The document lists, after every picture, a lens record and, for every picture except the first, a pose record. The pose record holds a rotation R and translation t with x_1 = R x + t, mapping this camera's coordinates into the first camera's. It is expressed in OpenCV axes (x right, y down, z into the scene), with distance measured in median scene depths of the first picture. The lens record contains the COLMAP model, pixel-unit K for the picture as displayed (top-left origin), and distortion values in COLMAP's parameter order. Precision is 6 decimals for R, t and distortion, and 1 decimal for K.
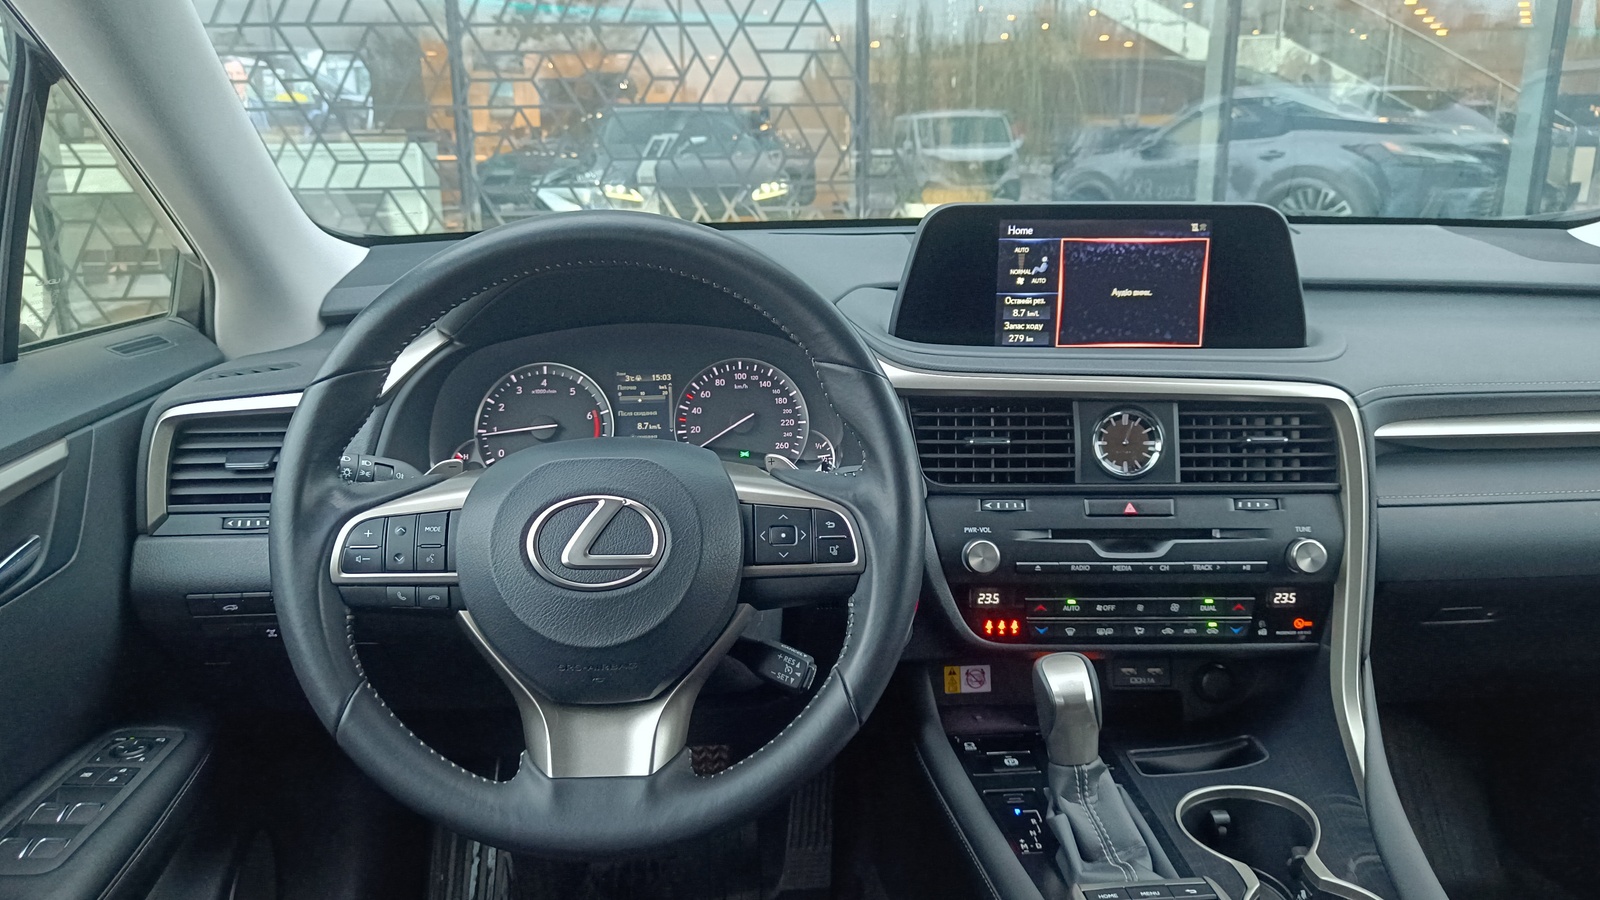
lens RADIAL K [[1255.1, 0, 810.9], [0, 1255.1, 446.5], [0, 0, 1]] dist [0.016120, -0.025268]
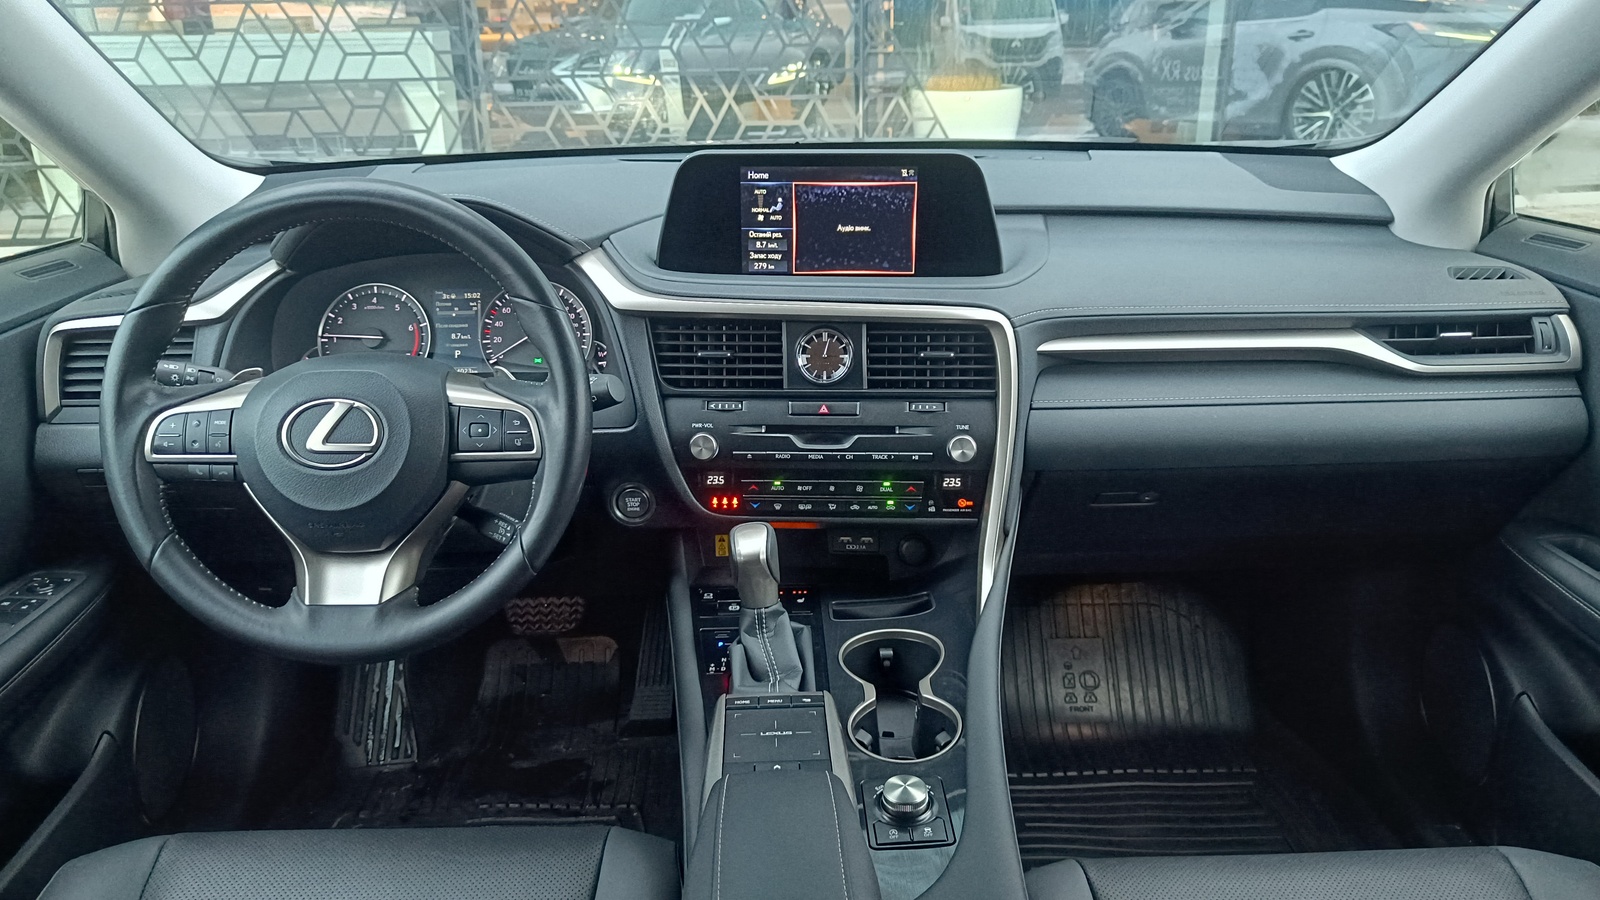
lens RADIAL K [[1255.1, 0, 808.1], [0, 1255.1, 461.4], [0, 0, 1]] dist [0.016120, -0.025268]
pose [[0.998954, 0.011564, -0.044233, 0.291181], [-0.006839, 0.994393, 0.105523, -0.029578], [0.045206, -0.105110, 0.993433, -0.234454]]
